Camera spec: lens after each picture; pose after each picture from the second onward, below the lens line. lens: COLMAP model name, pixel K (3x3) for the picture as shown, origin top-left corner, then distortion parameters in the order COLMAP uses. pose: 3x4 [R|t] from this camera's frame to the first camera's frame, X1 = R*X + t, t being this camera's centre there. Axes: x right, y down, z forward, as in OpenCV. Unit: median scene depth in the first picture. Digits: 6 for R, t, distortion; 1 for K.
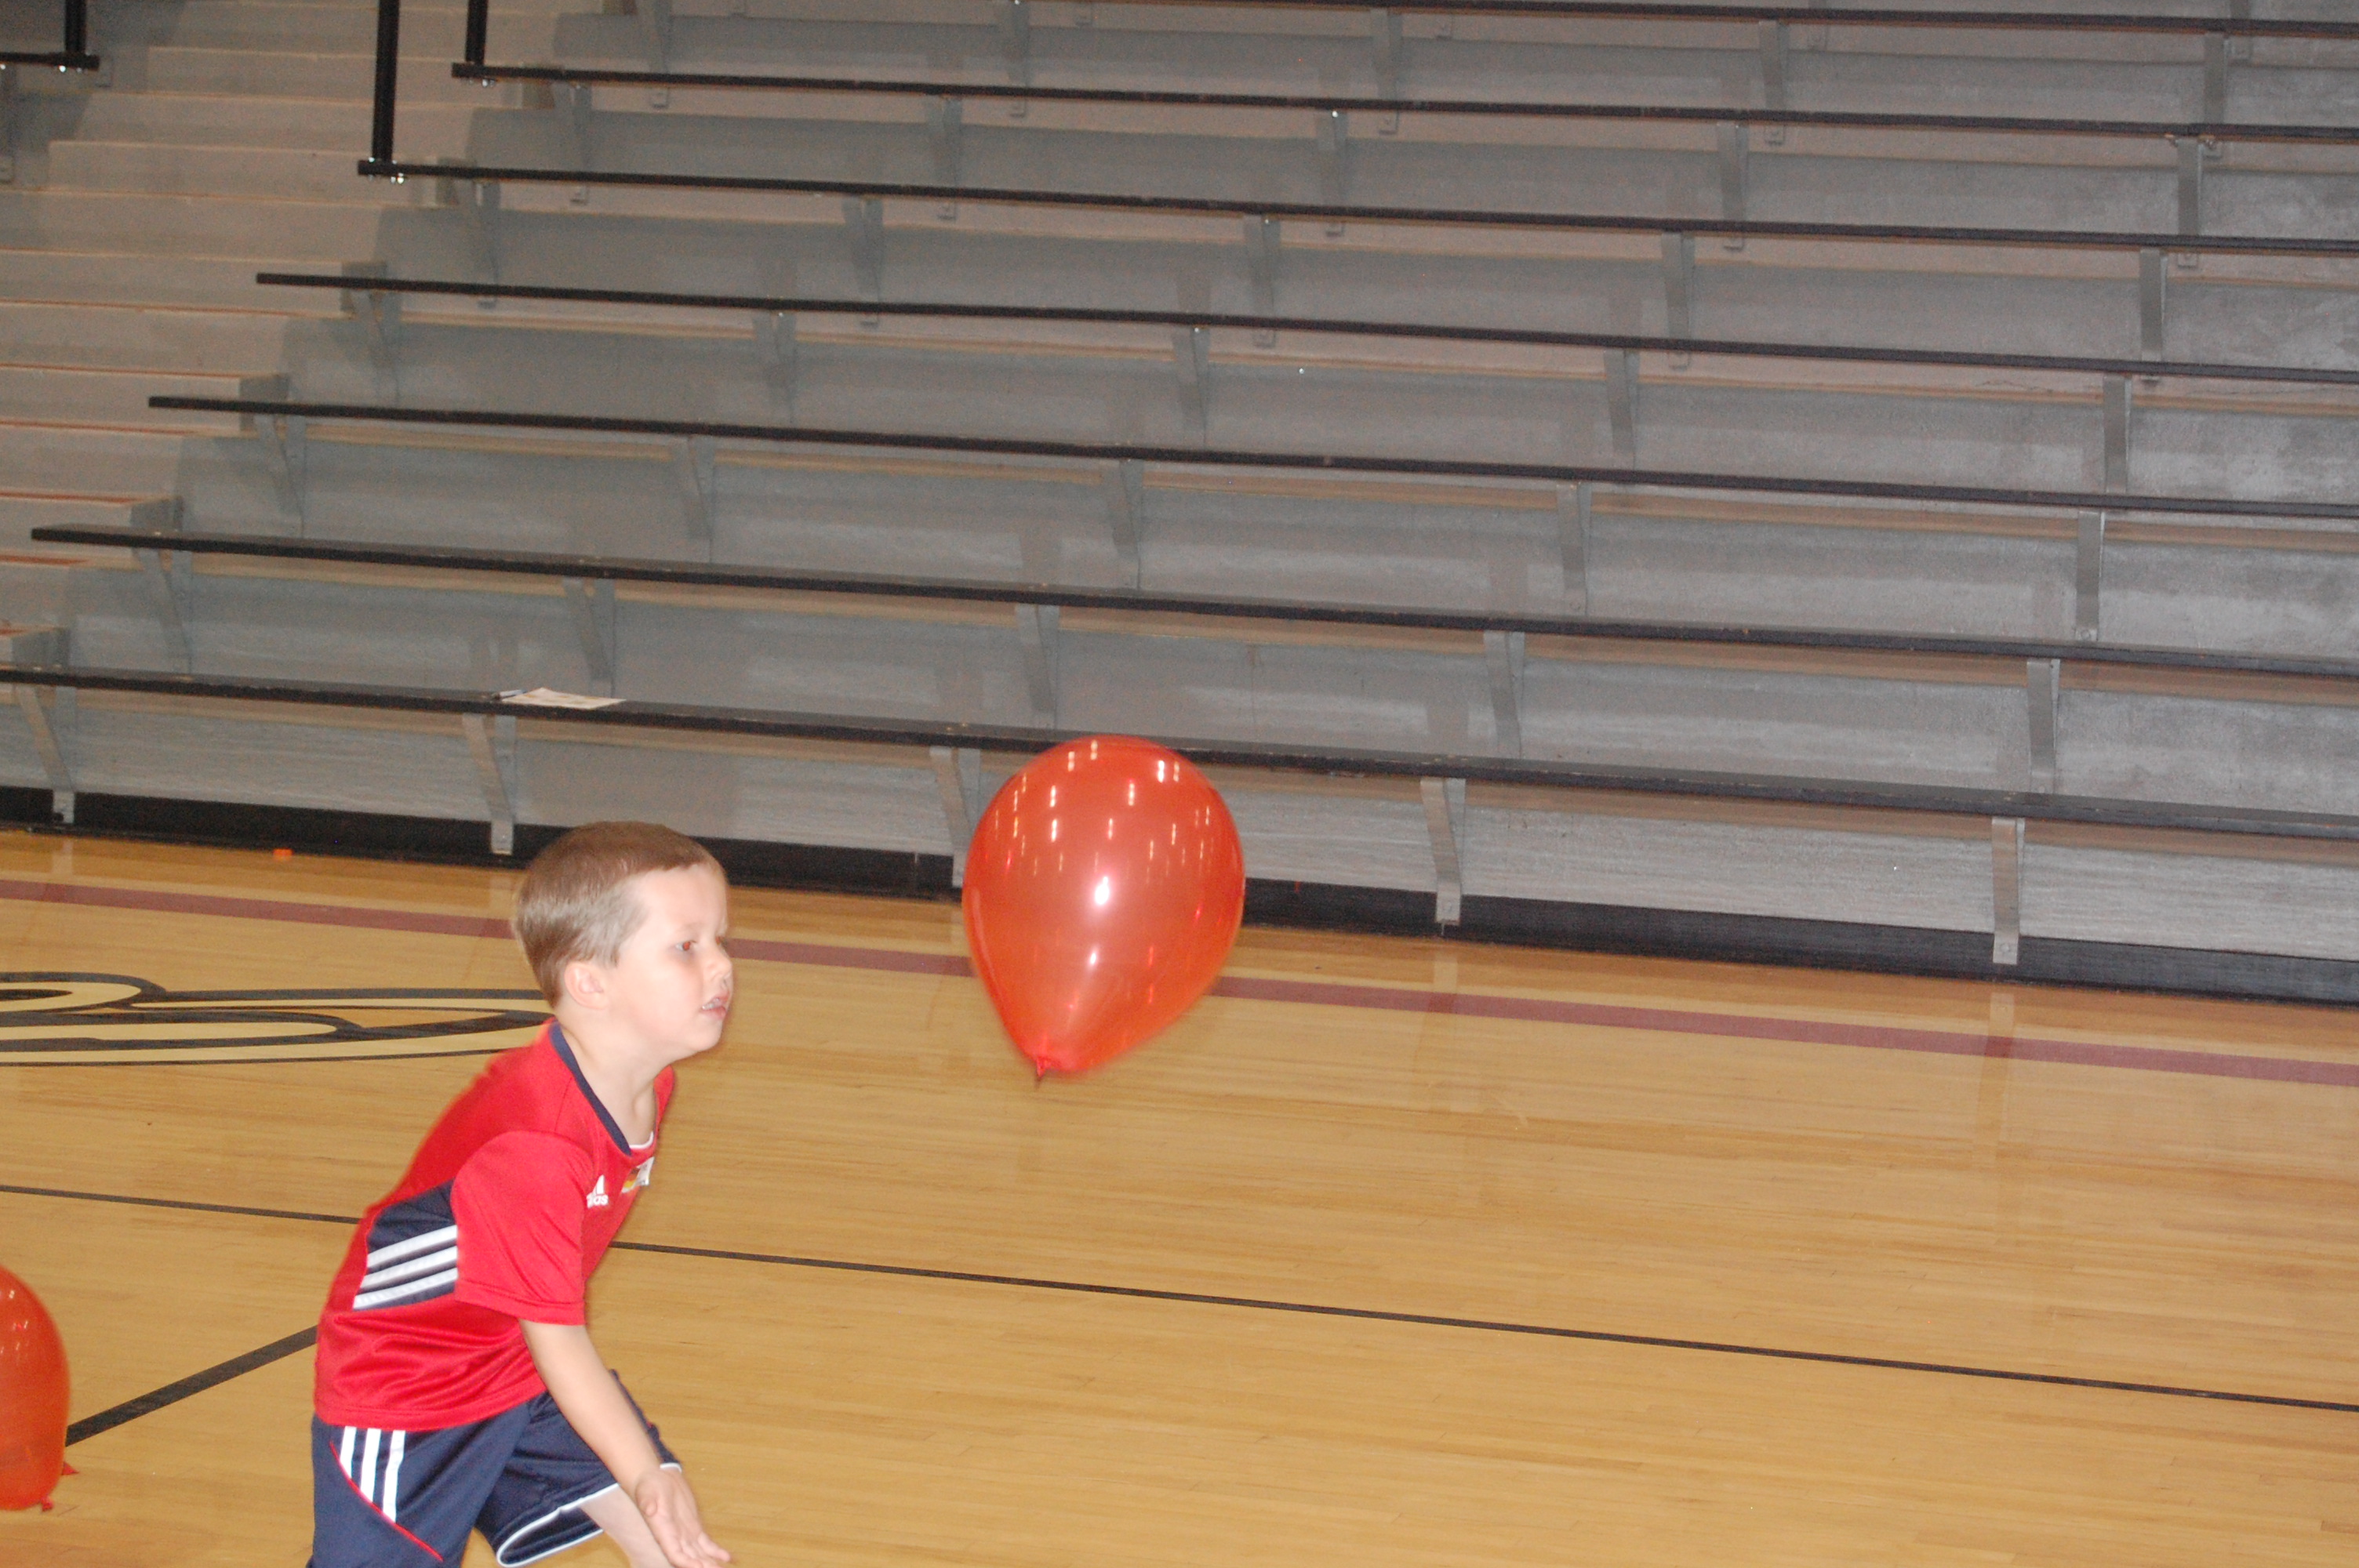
lens RADIAL K [[5404.2, 0, 1176.1], [0, 5404.2, 783.7], [0, 0, 1]] dist [-0.012108, 0.000000]
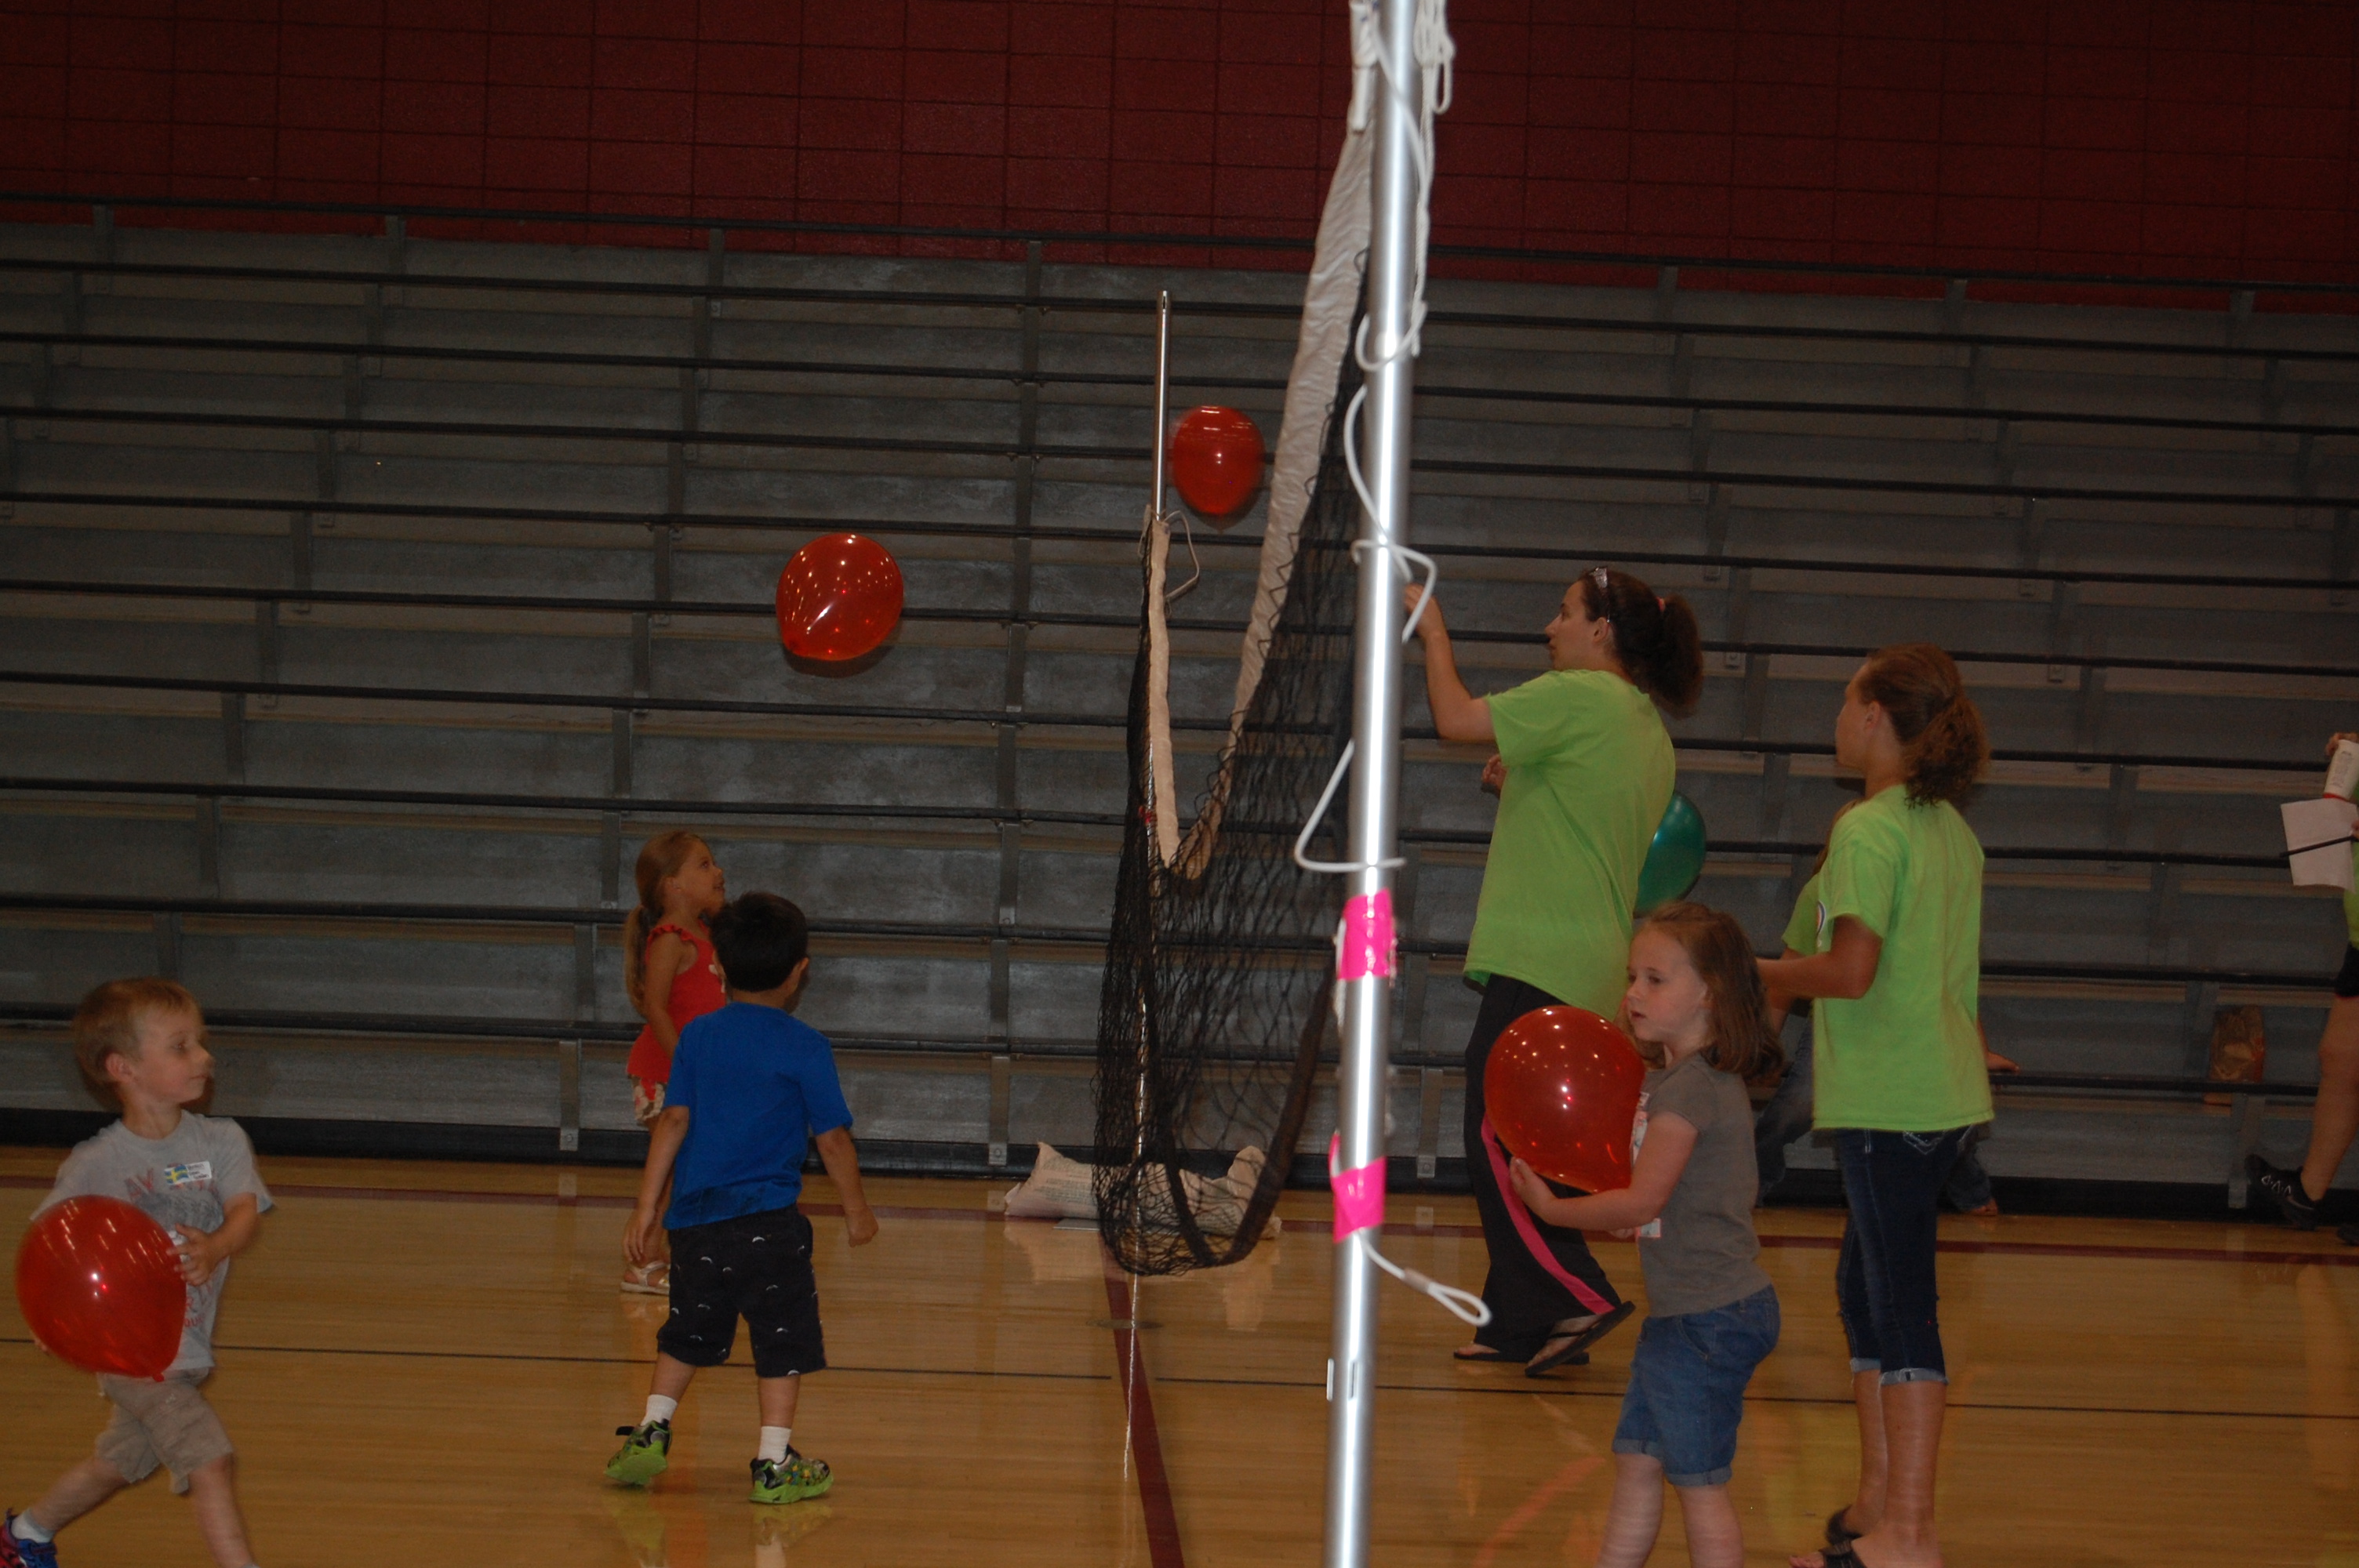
lens RADIAL K [[5404.2, 0, 1197.3], [0, 5404.2, 779.5], [0, 0, 1]] dist [-0.012108, 0.000000]
pose [[0.952266, -0.012221, 0.305026, -0.085867], [0.031387, 0.997822, -0.058010, 0.019947], [-0.303653, 0.064815, 0.950575, -0.263188]]
